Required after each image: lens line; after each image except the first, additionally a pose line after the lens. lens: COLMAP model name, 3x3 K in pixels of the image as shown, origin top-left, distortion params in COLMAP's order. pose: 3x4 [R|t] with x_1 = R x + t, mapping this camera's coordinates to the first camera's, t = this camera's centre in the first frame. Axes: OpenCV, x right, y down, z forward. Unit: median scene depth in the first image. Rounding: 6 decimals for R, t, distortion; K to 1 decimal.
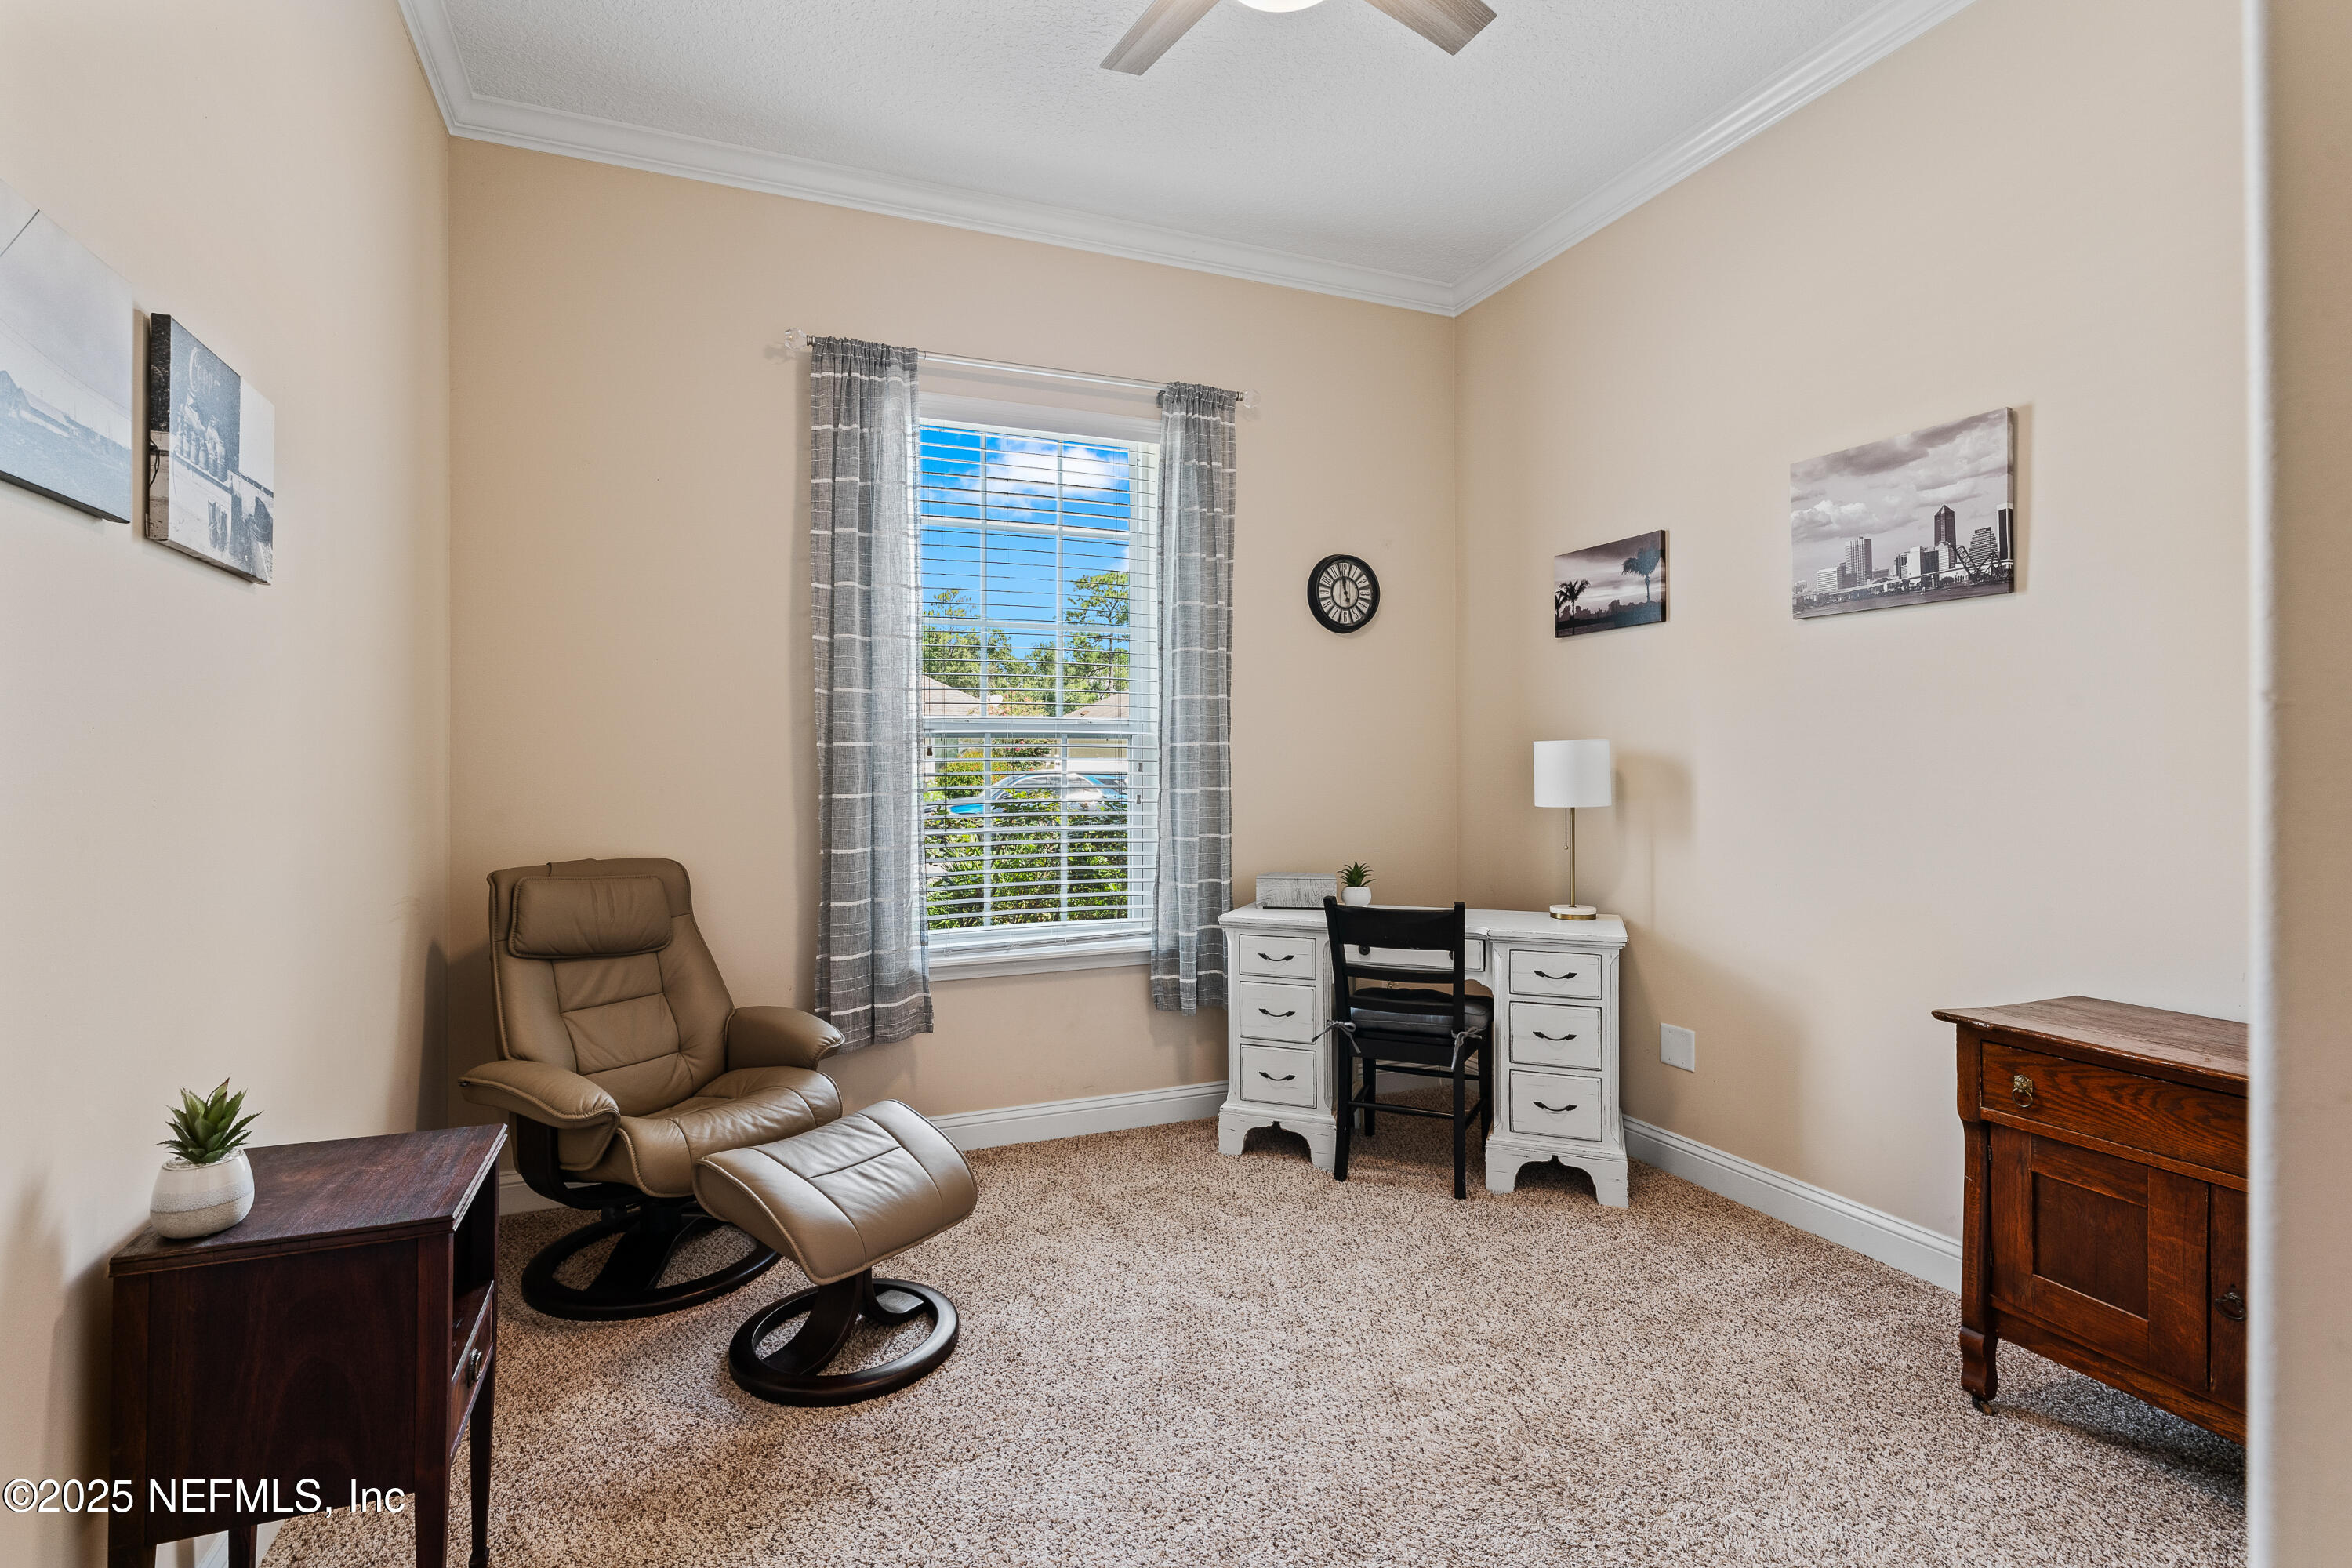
lens RADIAL K [[1077.9, 0, 1174.0], [0, 1077.9, 766.7], [0, 0, 1]] dist [-0.001265, -0.001000]
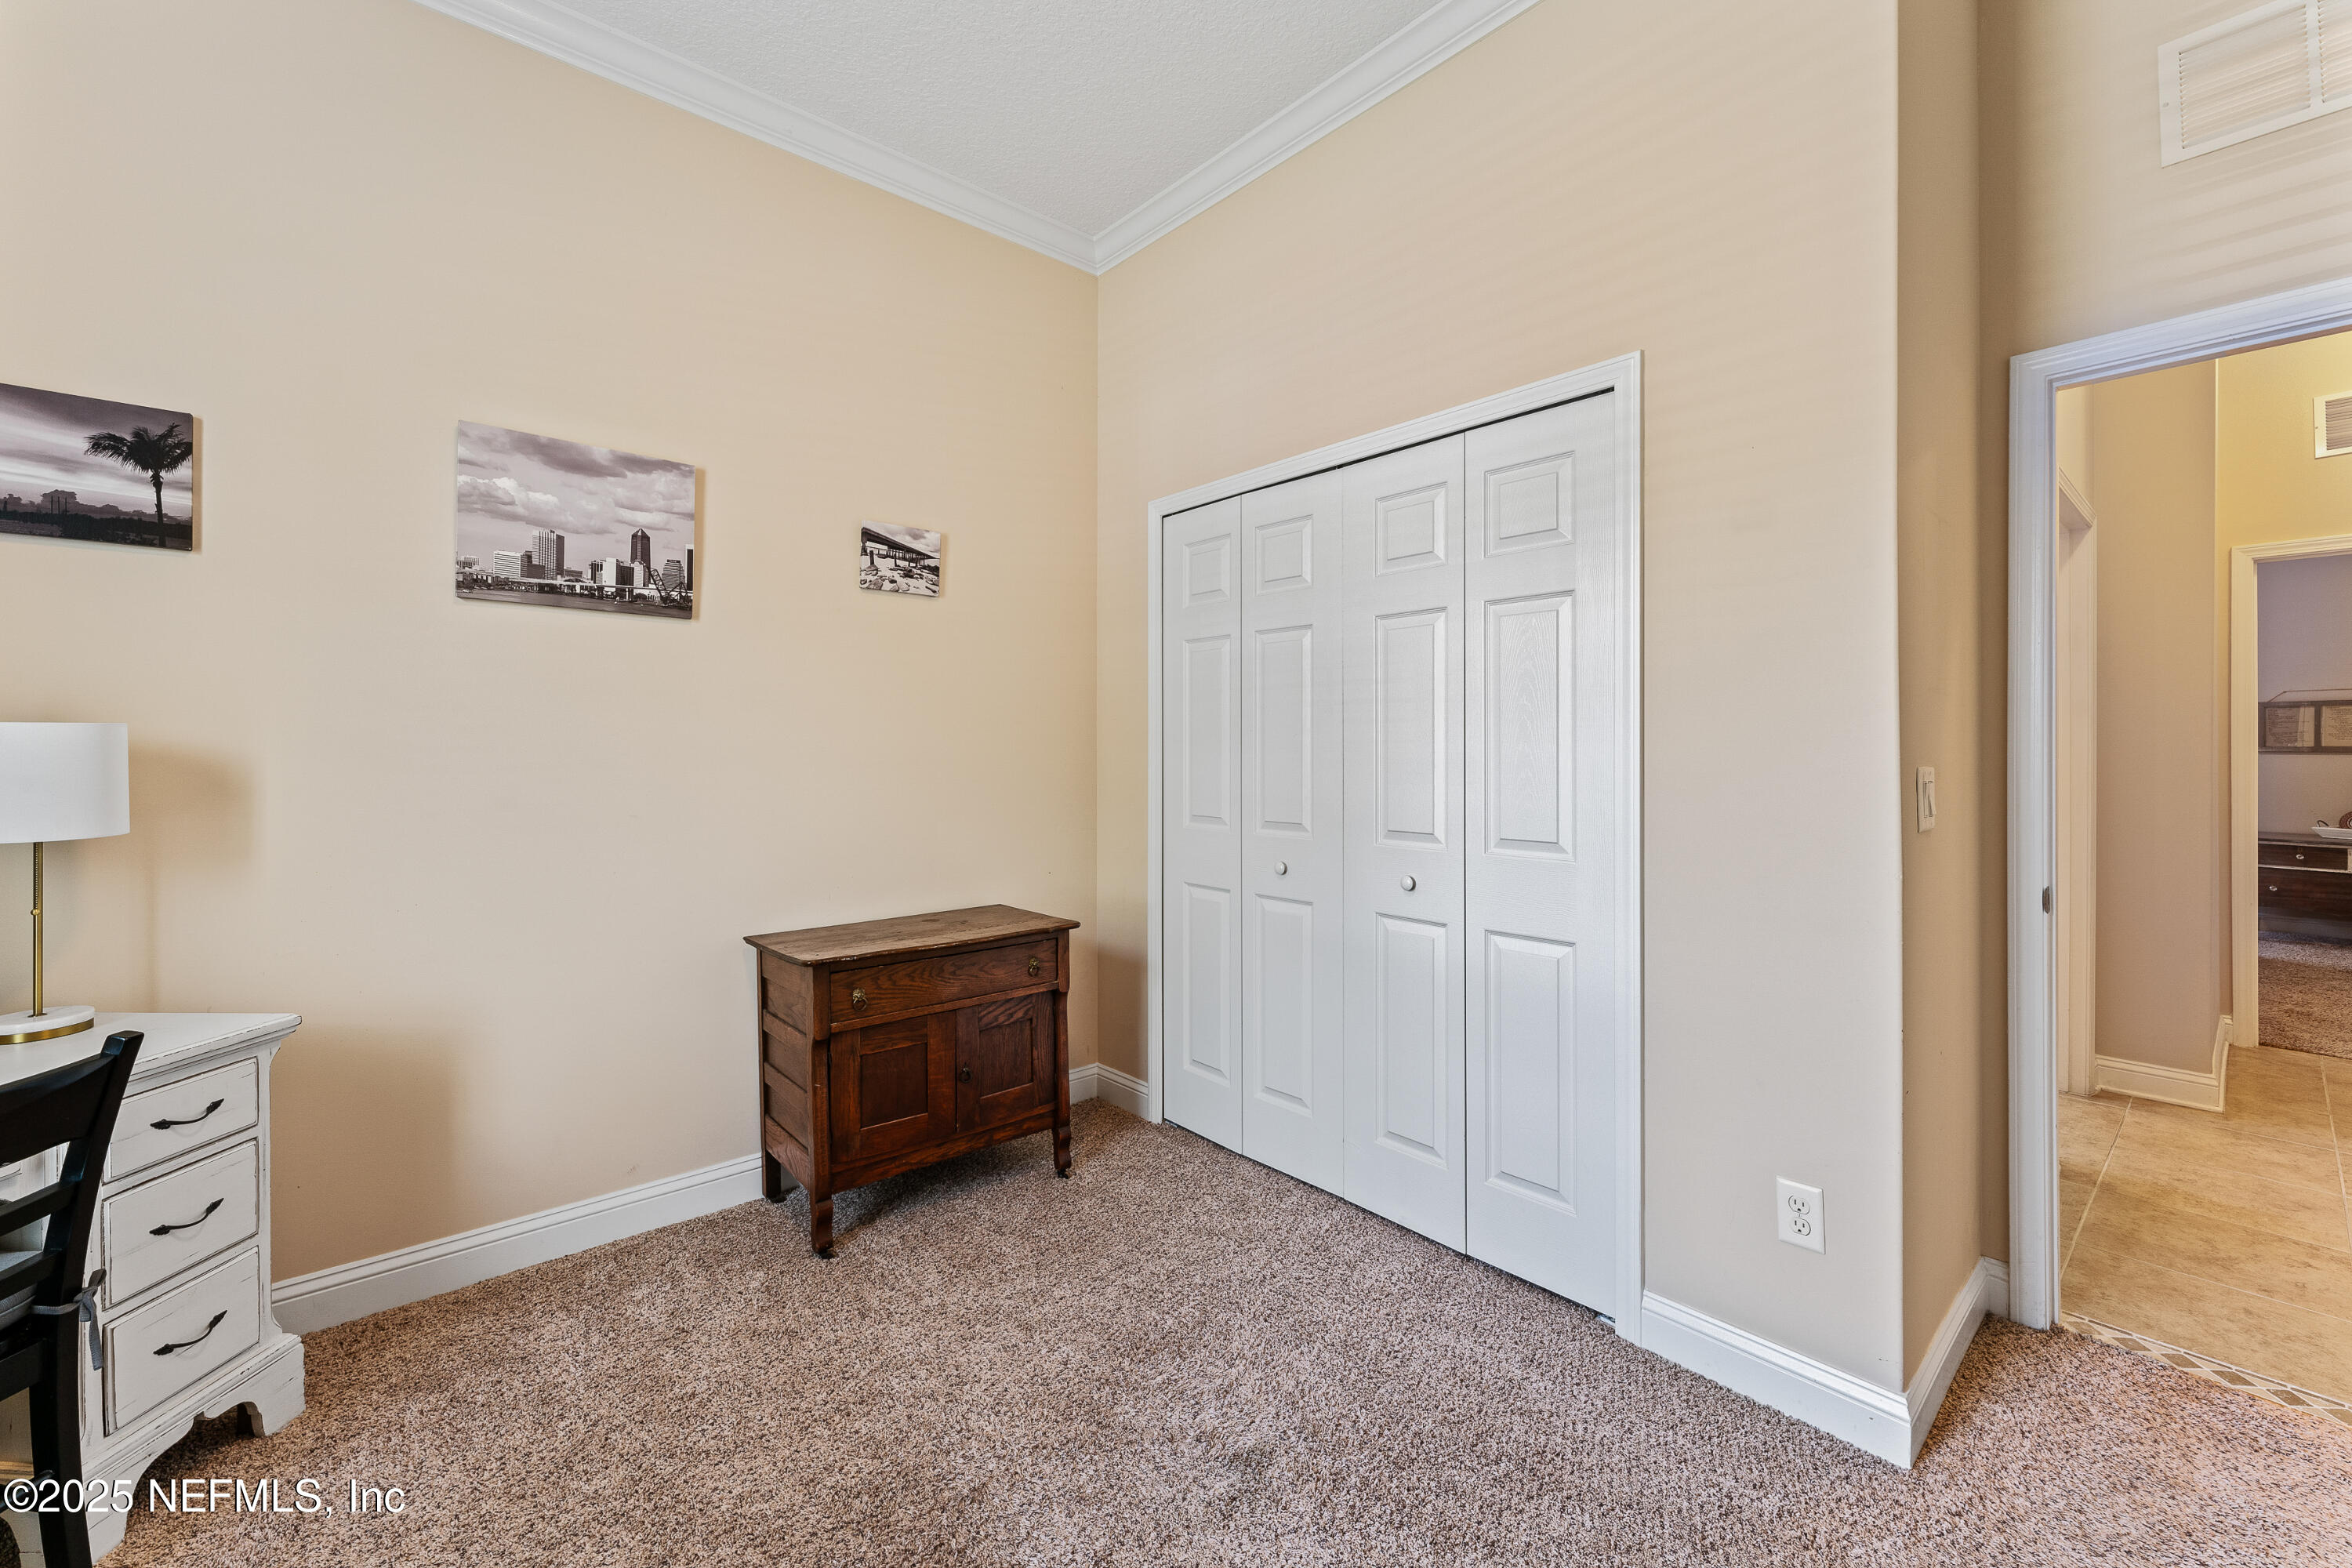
lens RADIAL K [[946.8, 0, 1172.7], [0, 946.8, 750.2], [0, 0, 1]] dist [-0.000622, -0.000100]
pose [[-0.304257, 0.002843, 0.952586, -0.368329], [0.000882, 0.999996, -0.002703, -0.010272], [-0.952590, 0.000017, -0.304258, 0.745790]]
